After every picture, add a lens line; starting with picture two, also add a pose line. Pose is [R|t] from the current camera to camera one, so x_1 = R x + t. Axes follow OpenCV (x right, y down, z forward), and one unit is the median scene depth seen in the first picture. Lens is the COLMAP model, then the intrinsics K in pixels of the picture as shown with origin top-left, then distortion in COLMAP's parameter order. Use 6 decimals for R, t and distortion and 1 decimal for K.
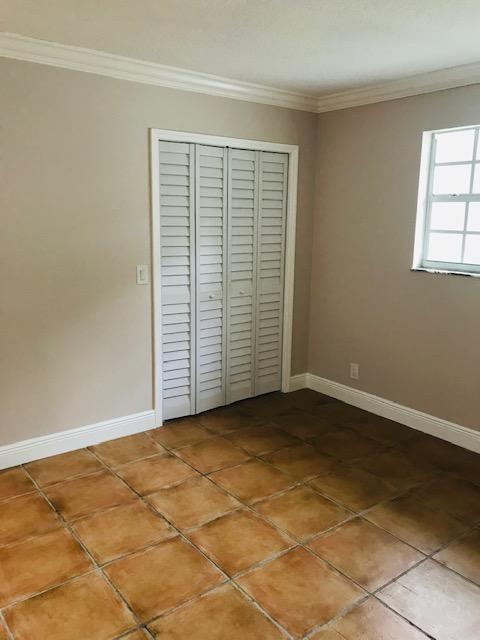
lens RADIAL K [[529.2, 0, 242.0], [0, 529.2, 319.3], [0, 0, 1]] dist [0.020706, -0.001441]
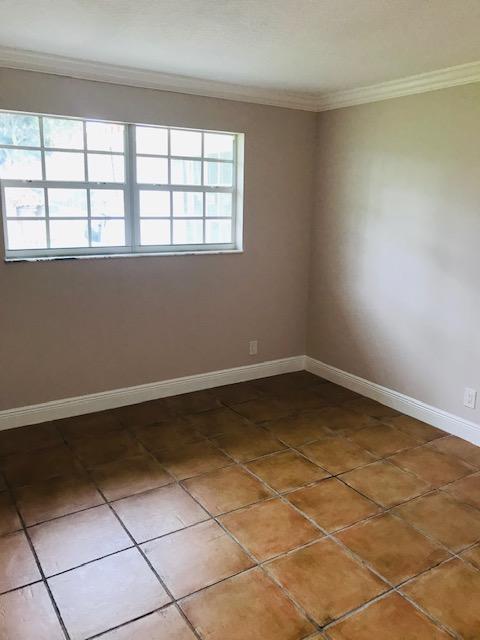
lens RADIAL K [[529.2, 0, 241.8], [0, 529.2, 320.2], [0, 0, 1]] dist [0.020706, -0.001441]
pose [[0.093271, -0.238975, 0.966536, -0.675211], [0.189198, 0.957333, 0.218442, -0.147225], [-0.977499, 0.162493, 0.134505, 0.605113]]
